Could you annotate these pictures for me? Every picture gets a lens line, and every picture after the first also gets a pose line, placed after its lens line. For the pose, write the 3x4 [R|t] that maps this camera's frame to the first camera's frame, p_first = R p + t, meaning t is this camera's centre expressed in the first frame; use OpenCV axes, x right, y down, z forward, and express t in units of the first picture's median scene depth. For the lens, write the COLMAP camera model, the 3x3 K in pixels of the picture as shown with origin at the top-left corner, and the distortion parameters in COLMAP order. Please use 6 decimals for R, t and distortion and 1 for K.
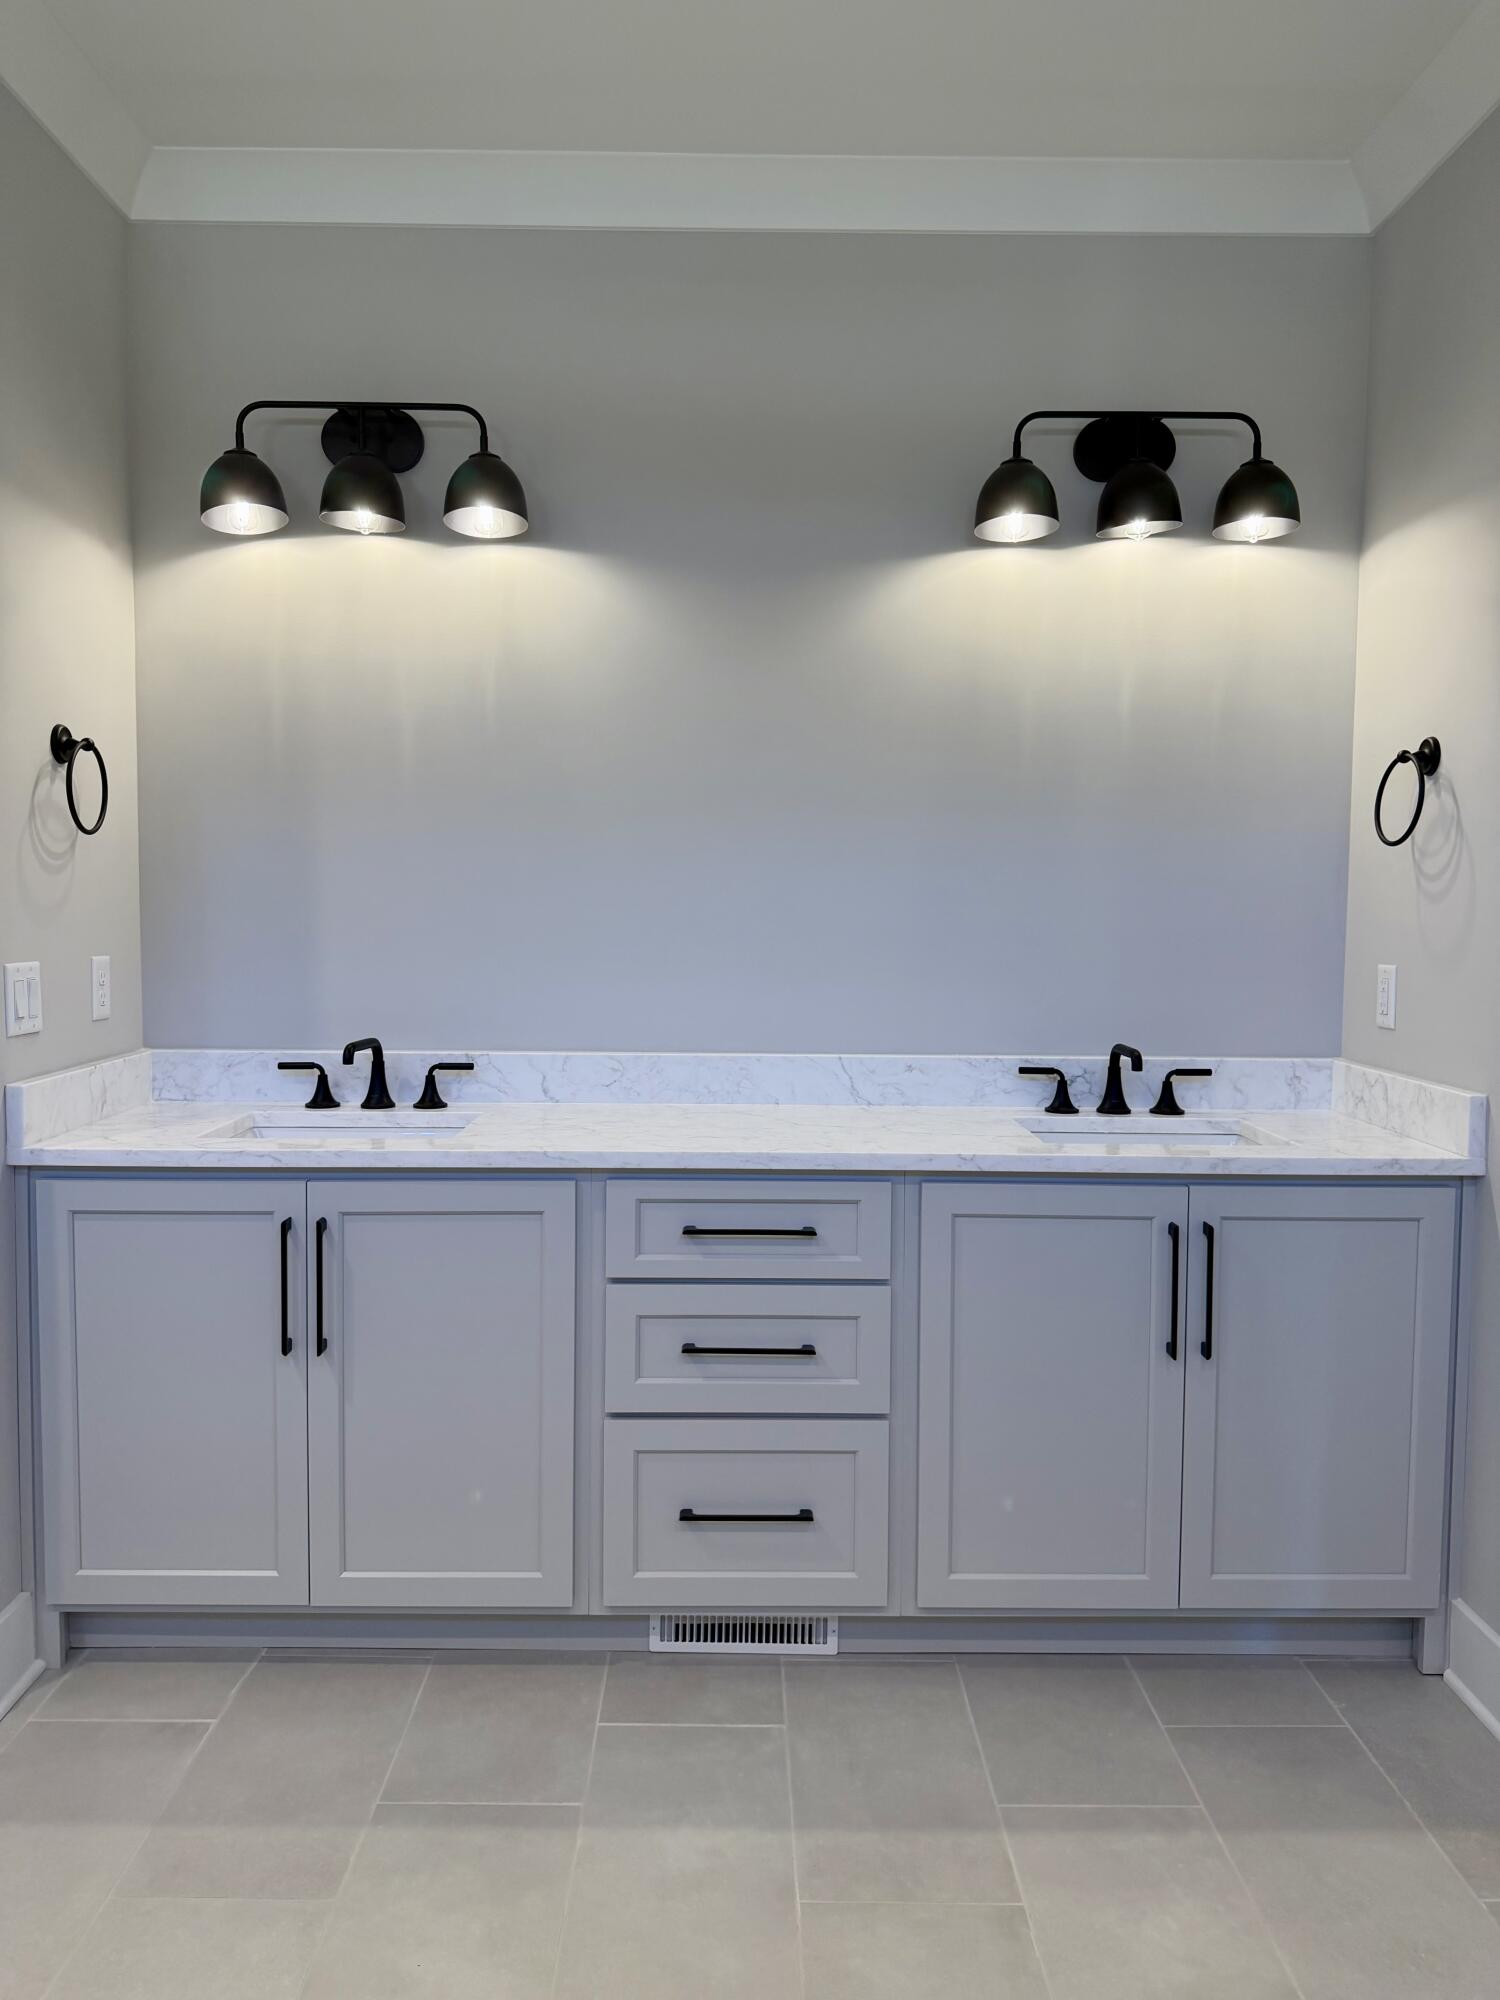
lens RADIAL K [[1424.4, 0, 765.7], [0, 1424.4, 1005.7], [0, 0, 1]] dist [0.044285, -0.039208]
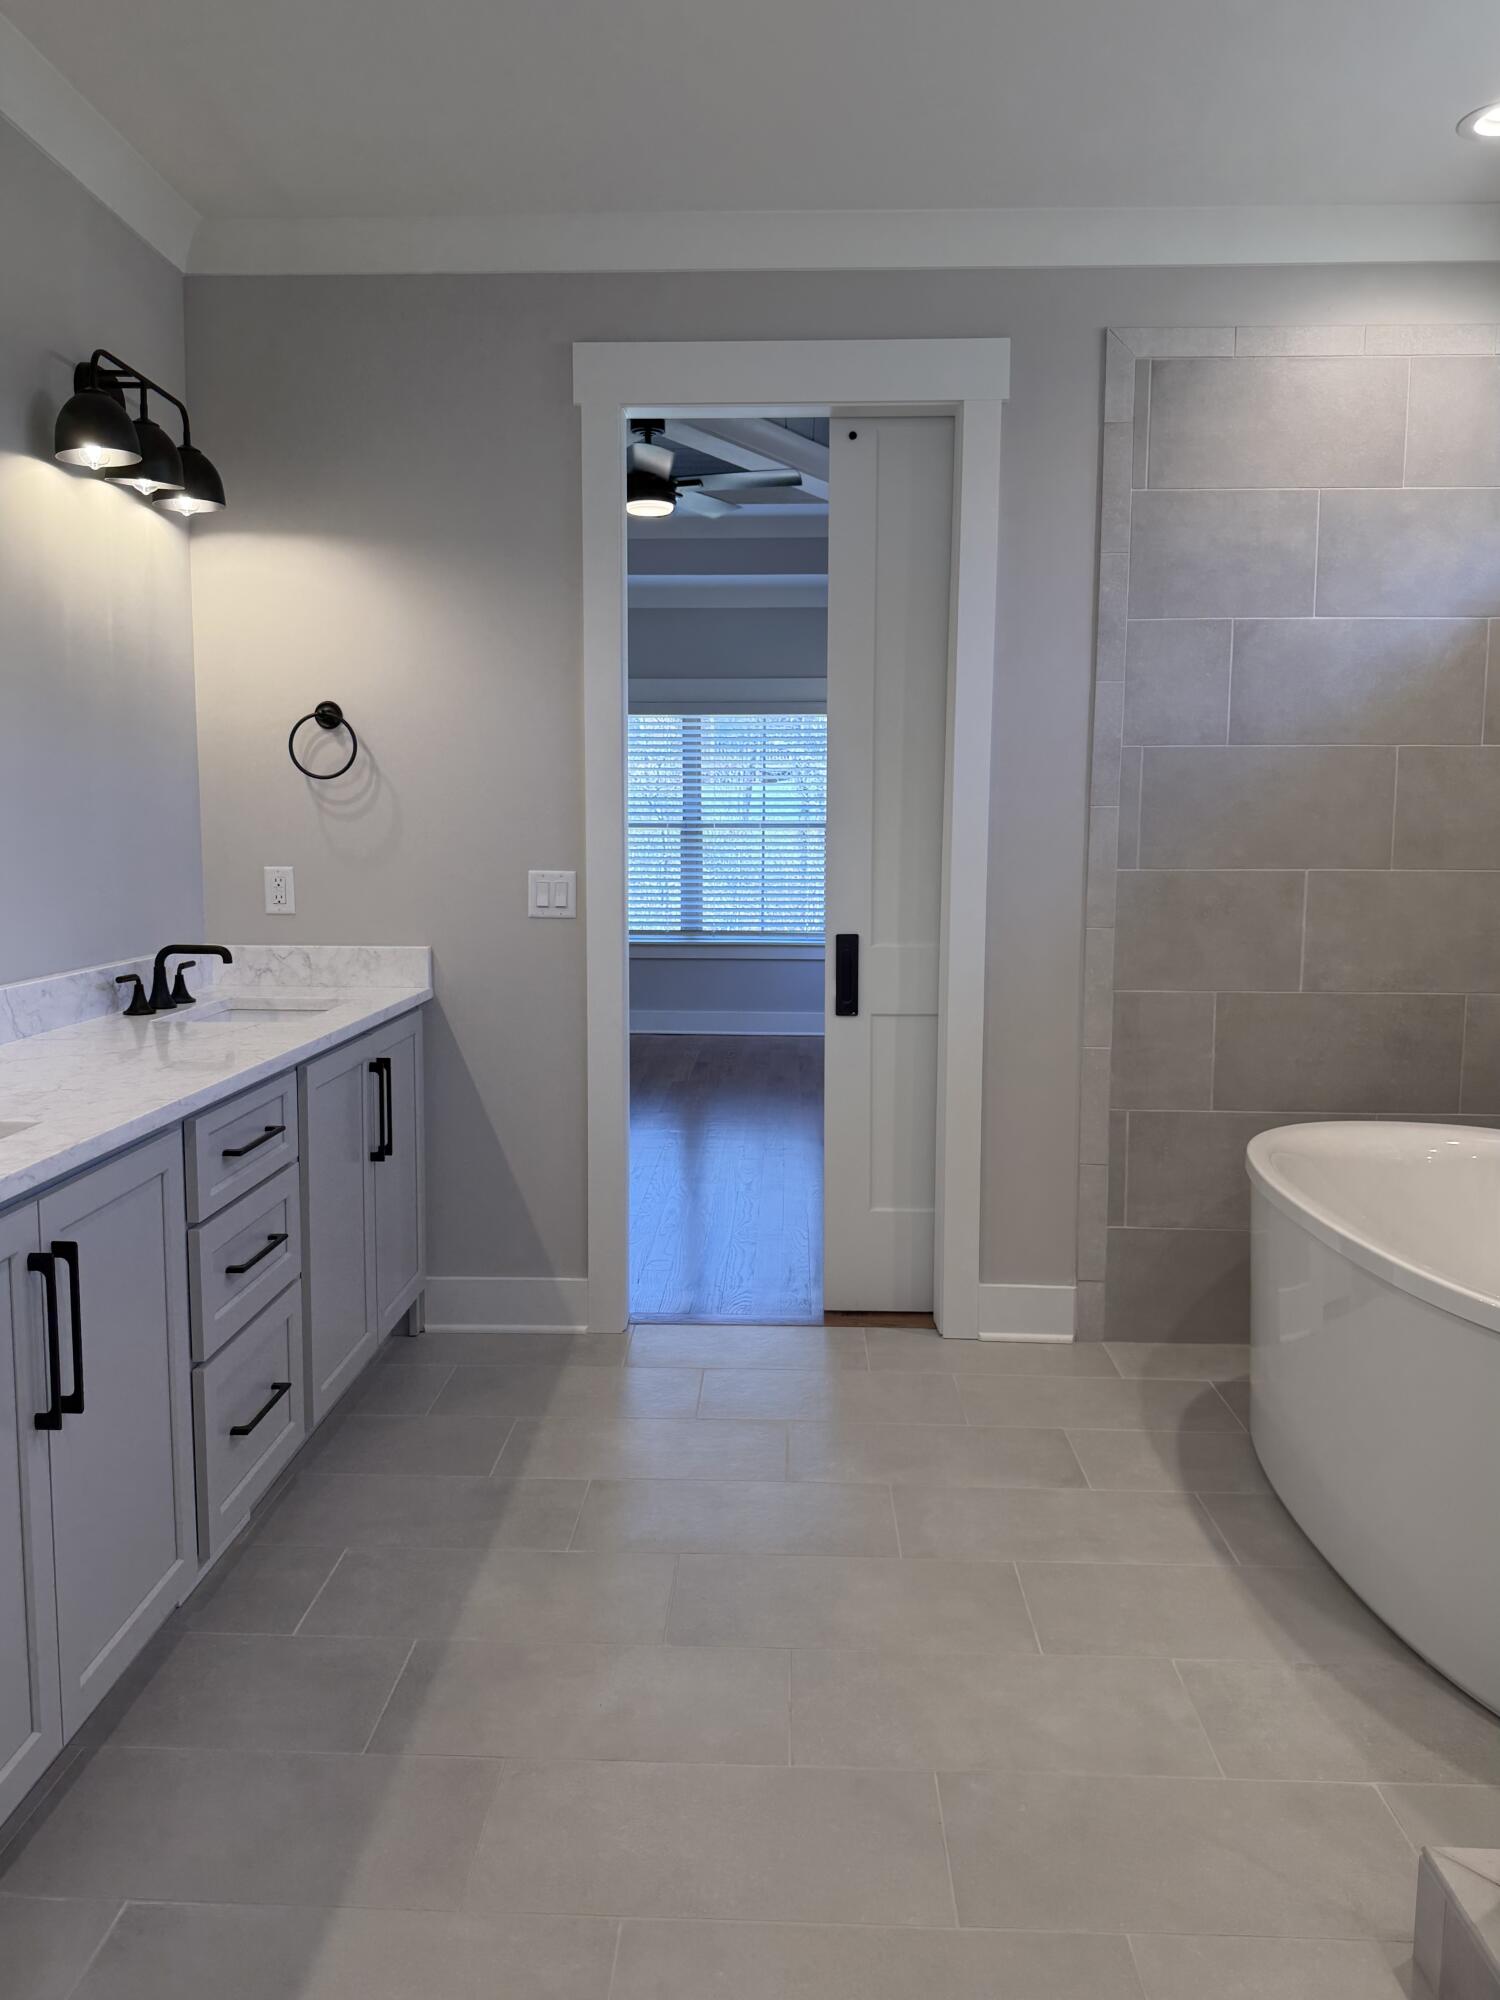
lens RADIAL K [[1424.4, 0, 753.2], [0, 1424.4, 981.5], [0, 0, 1]] dist [0.044285, -0.039208]
pose [[0.056163, -0.117170, 0.991523, -1.033499], [0.066072, 0.991349, 0.113407, -0.052739], [-0.996233, 0.059142, 0.063419, 0.572659]]
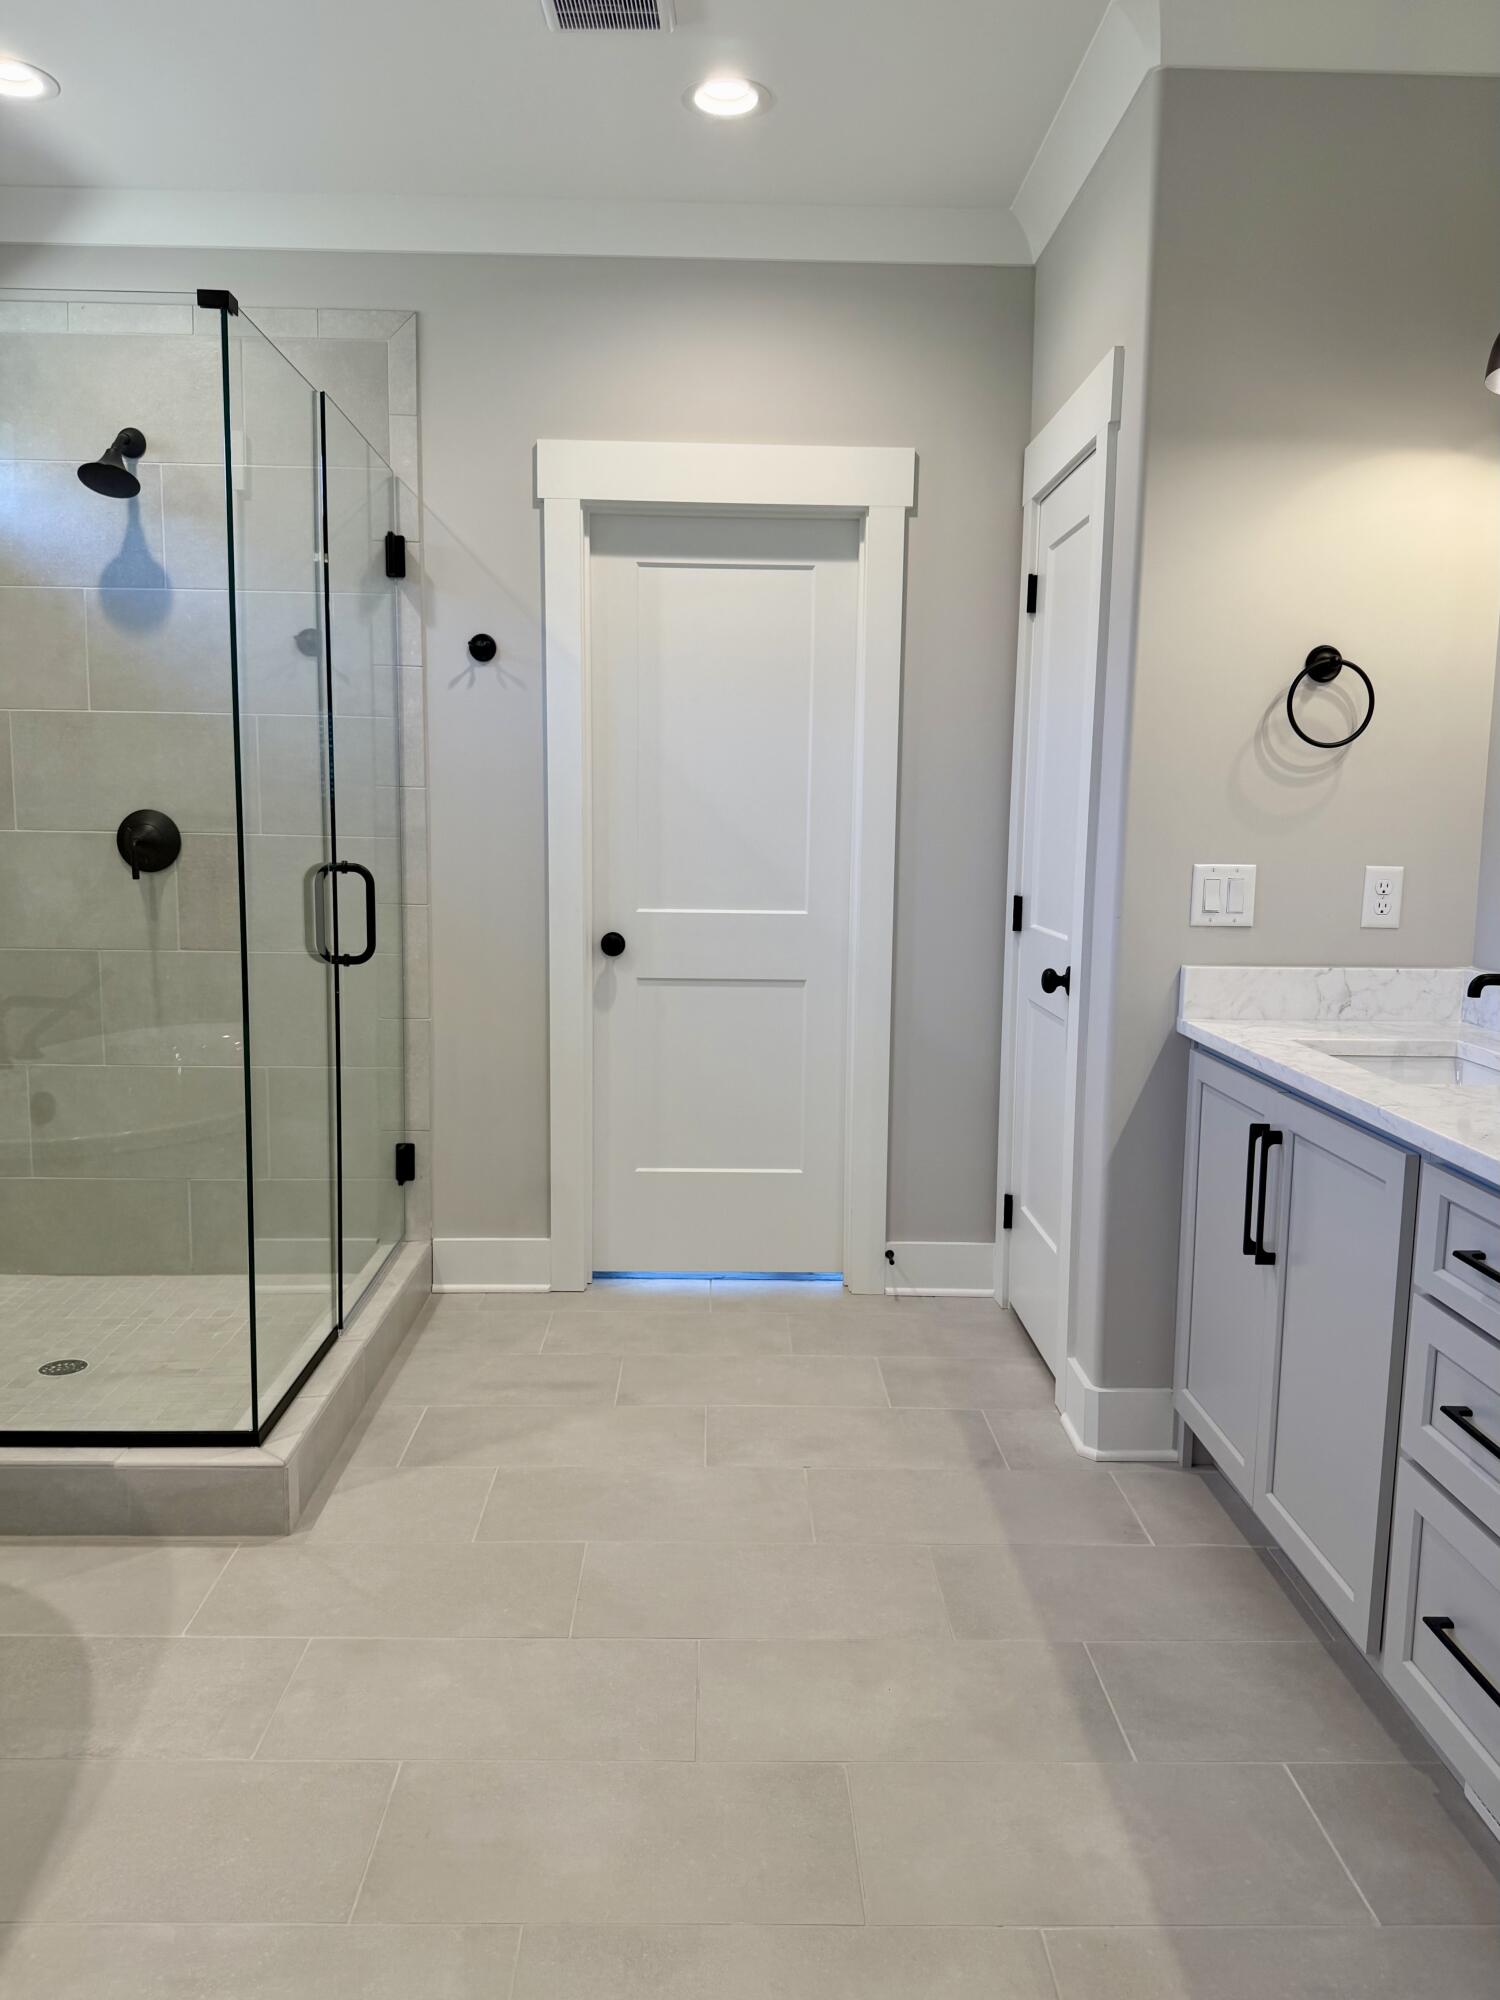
lens RADIAL K [[1556.2, 0, 756.3], [0, 1556.2, 1011.7], [0, 0, 1]] dist [0.001908, 0.005684]
pose [[-0.003850, 0.122944, -0.992406, 0.742934], [-0.085558, 0.988734, 0.122821, -0.034128], [0.996326, 0.085381, 0.006712, 0.628646]]
